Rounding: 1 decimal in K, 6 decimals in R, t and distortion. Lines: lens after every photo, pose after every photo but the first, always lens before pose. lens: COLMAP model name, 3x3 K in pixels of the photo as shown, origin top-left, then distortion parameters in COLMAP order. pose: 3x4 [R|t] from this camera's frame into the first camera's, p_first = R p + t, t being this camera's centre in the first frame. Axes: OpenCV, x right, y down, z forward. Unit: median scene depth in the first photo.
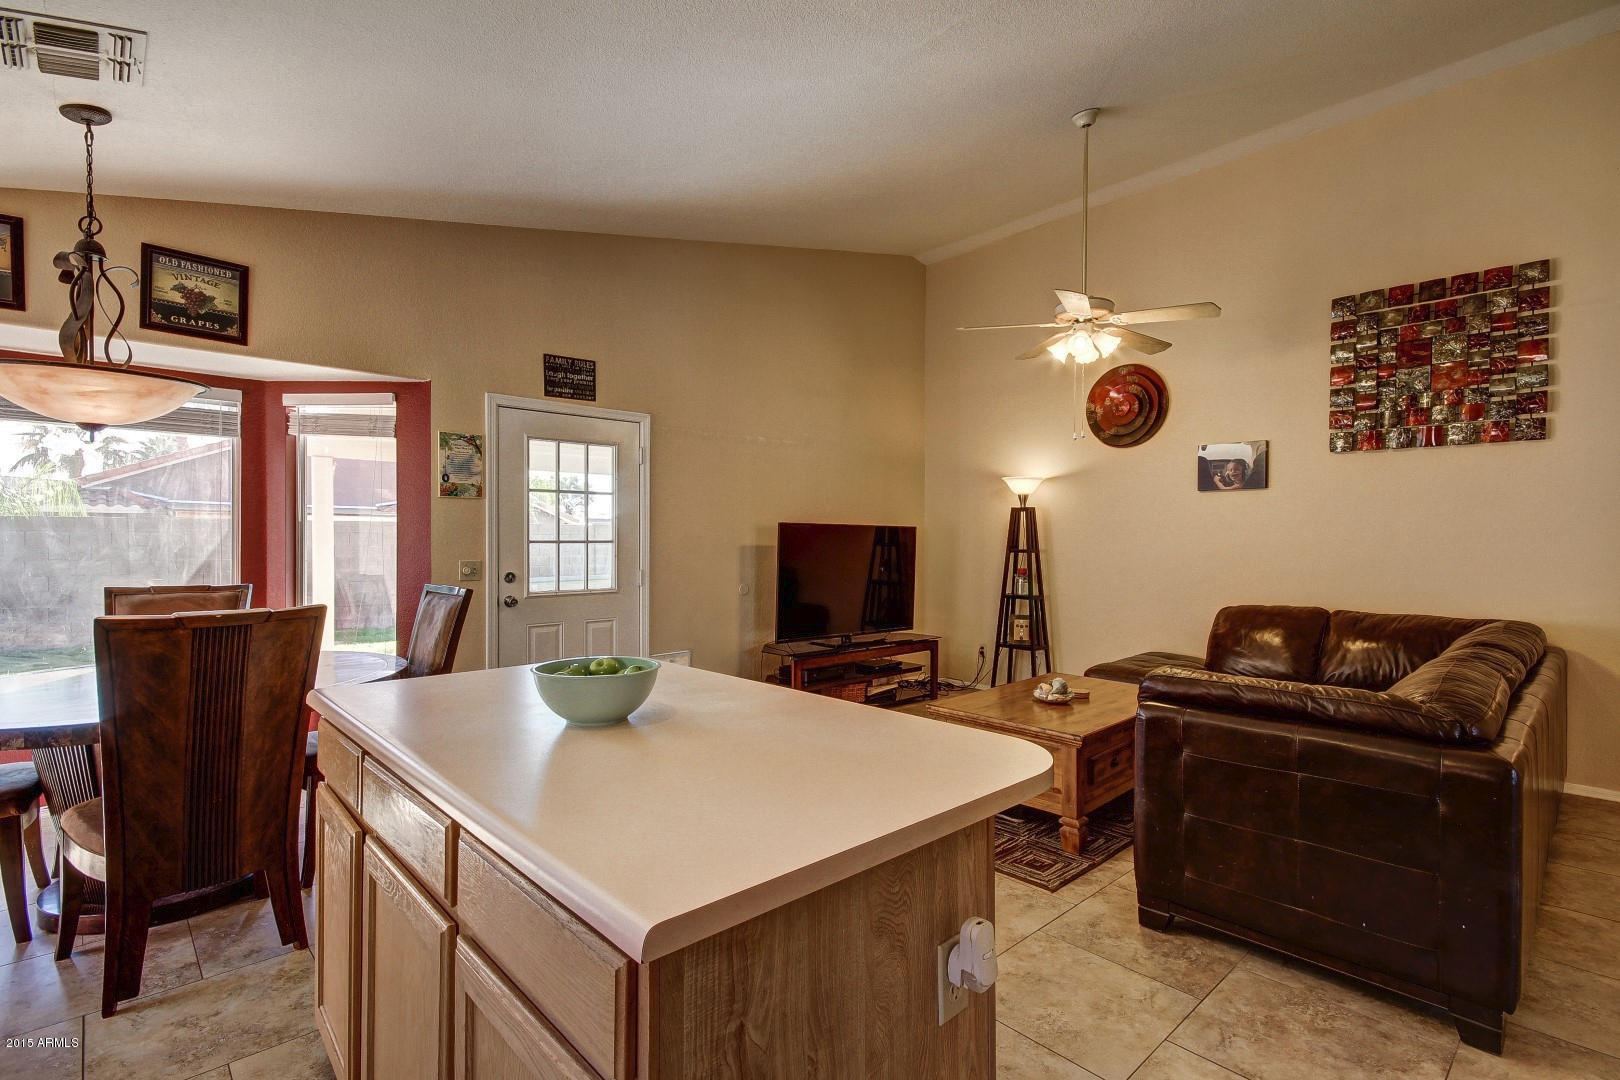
lens RADIAL K [[758.7, 0, 806.0], [0, 758.7, 546.4], [0, 0, 1]] dist [0.019877, -0.001571]
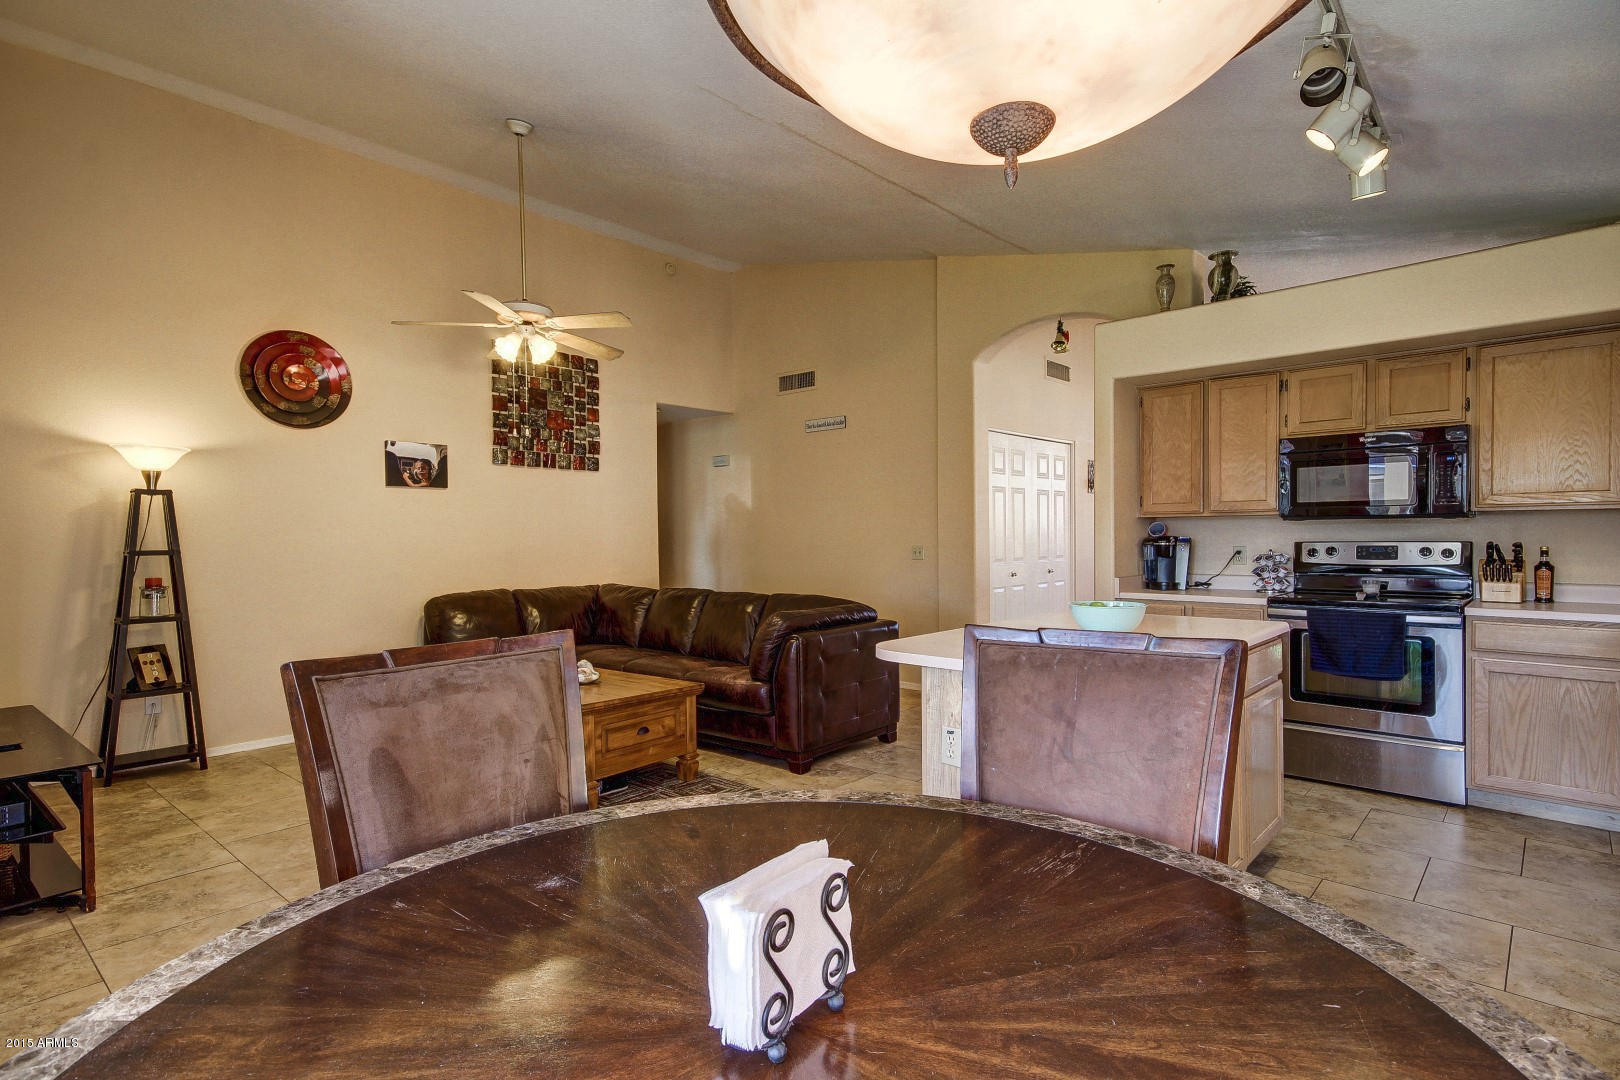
lens RADIAL K [[831.9, 0, 804.3], [0, 831.9, 544.2], [0, 0, 1]] dist [0.031429, 0.000706]
pose [[-0.098626, -0.013761, 0.995029, -0.726346], [0.015556, 0.999761, 0.015368, -0.005411], [-0.995003, 0.016995, -0.098389, 0.656011]]
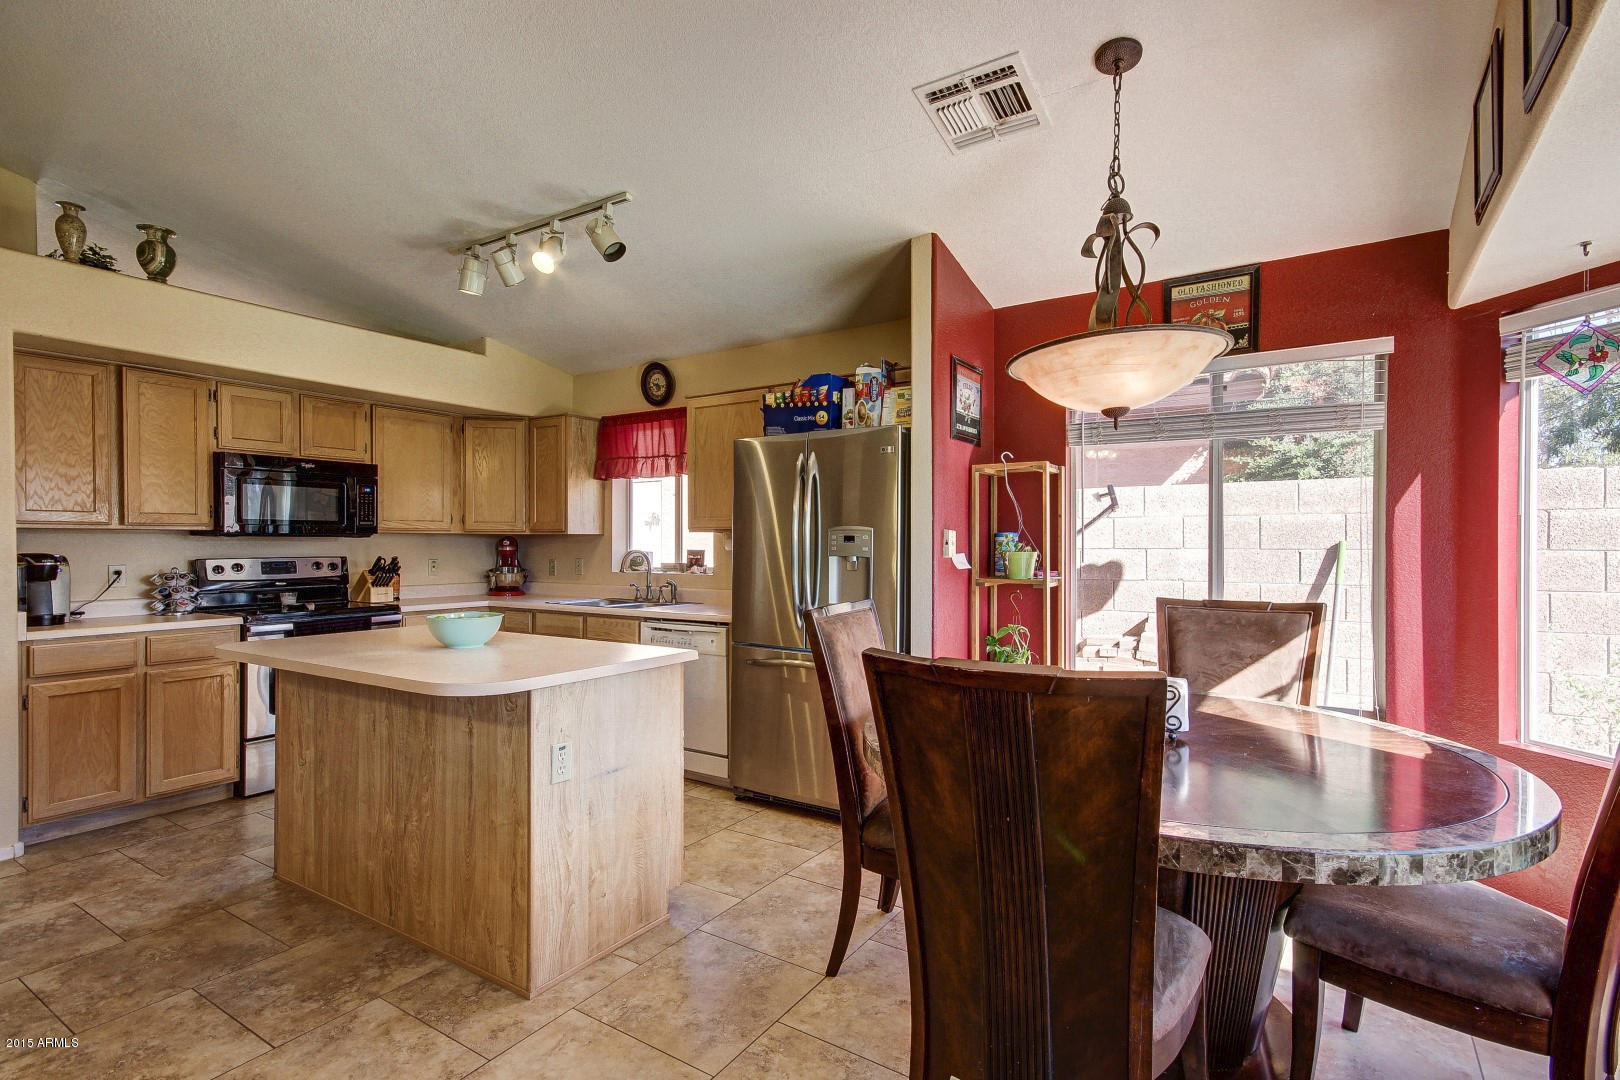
lens RADIAL K [[782.9, 0, 813.7], [0, 782.9, 546.0], [0, 0, 1]] dist [0.026949, -0.000164]
pose [[-0.970738, 0.001353, -0.240137, -0.218553], [-0.000520, 0.999970, 0.007739, -0.005739], [0.240141, 0.007637, -0.970708, 1.041592]]
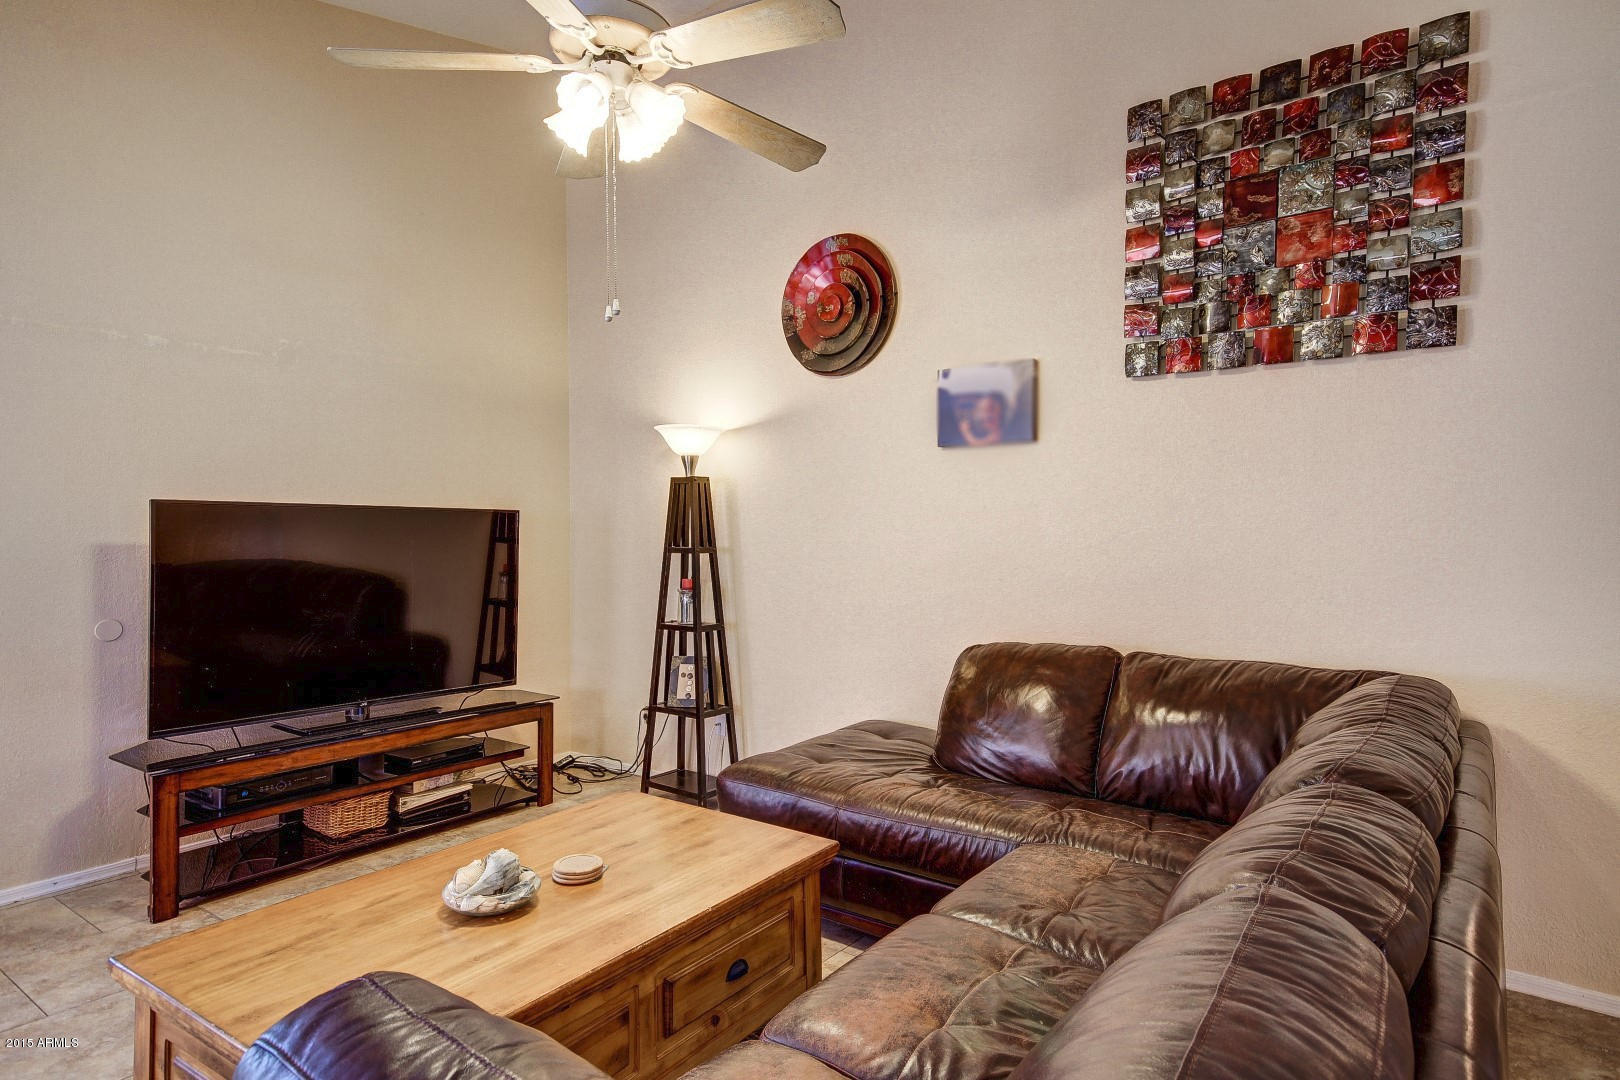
lens RADIAL K [[911.7, 0, 810.0], [0, 911.7, 540.0], [0, 0, 1]] dist [0.039120, 0.026345]
pose [[0.984582, -0.007340, 0.174768, 0.338342], [0.006822, 0.999970, 0.003567, -0.004147], [-0.174789, -0.002320, 0.984603, 0.369679]]
